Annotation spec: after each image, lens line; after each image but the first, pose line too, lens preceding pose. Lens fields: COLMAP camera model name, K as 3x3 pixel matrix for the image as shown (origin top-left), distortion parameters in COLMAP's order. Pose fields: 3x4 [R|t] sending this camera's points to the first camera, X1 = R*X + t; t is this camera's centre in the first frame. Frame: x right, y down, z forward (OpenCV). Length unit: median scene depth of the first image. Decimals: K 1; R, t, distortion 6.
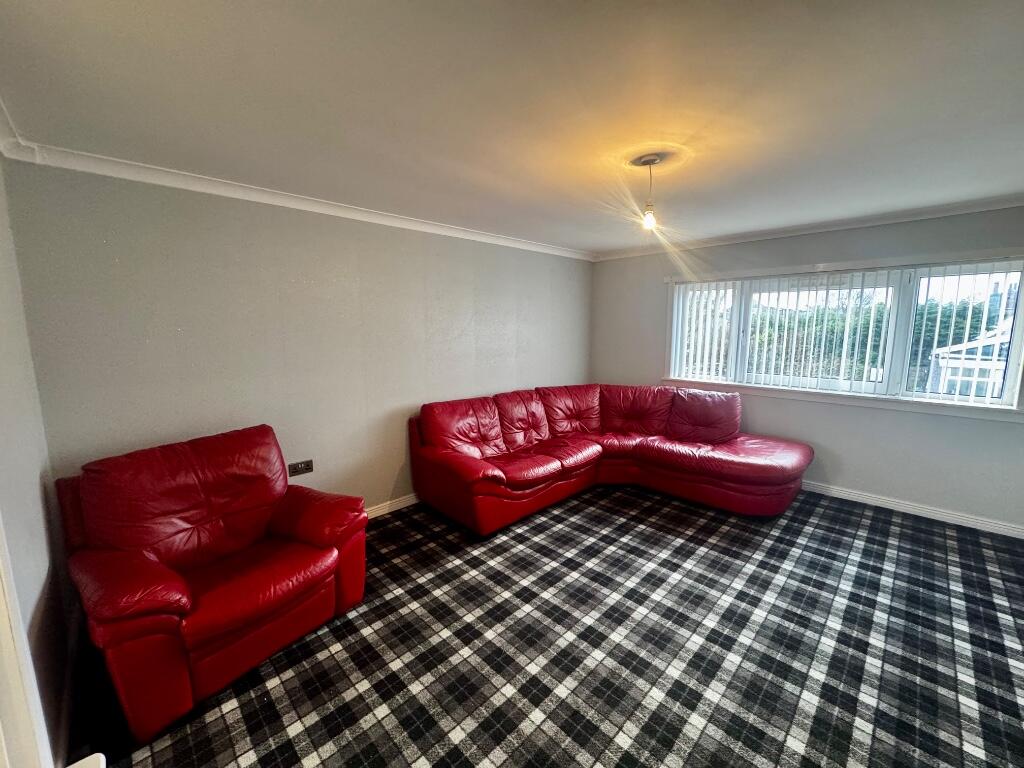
lens RADIAL K [[407.8, 0, 509.7], [0, 407.8, 383.4], [0, 0, 1]] dist [0.002808, 0.000687]
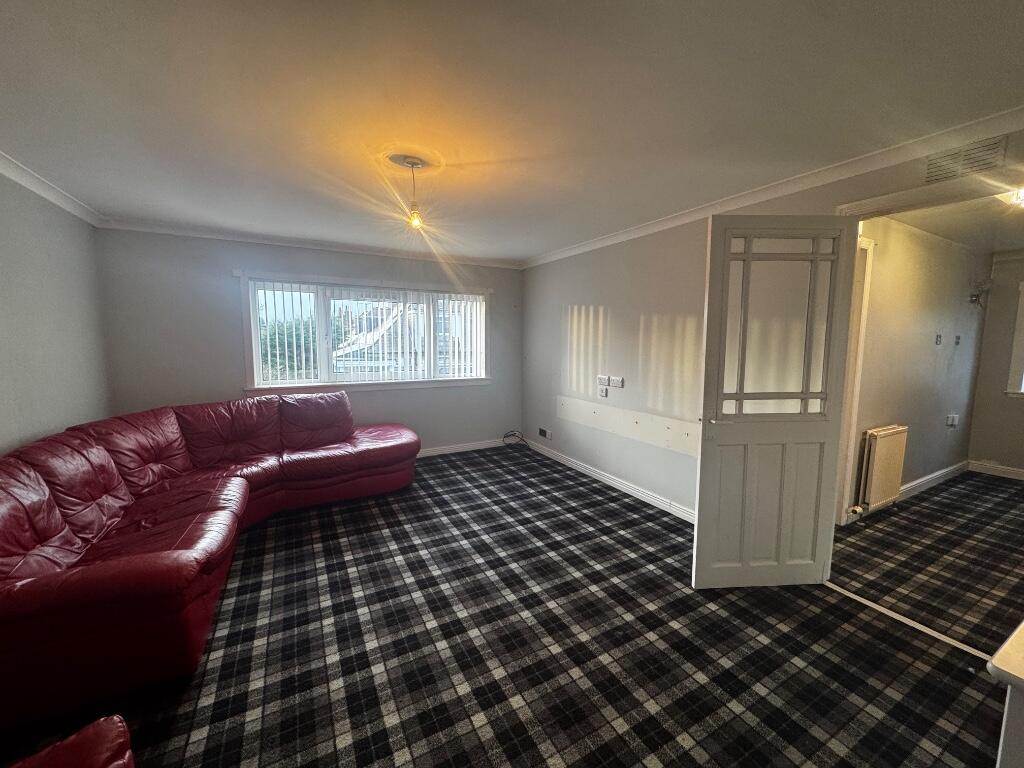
lens RADIAL K [[407.8, 0, 512.8], [0, 407.8, 383.7], [0, 0, 1]] dist [0.002808, 0.000687]
pose [[0.277965, -0.098658, 0.955512, -0.740900], [0.126054, 0.989856, 0.065534, -0.022392], [-0.952285, 0.102230, 0.287581, 0.582299]]
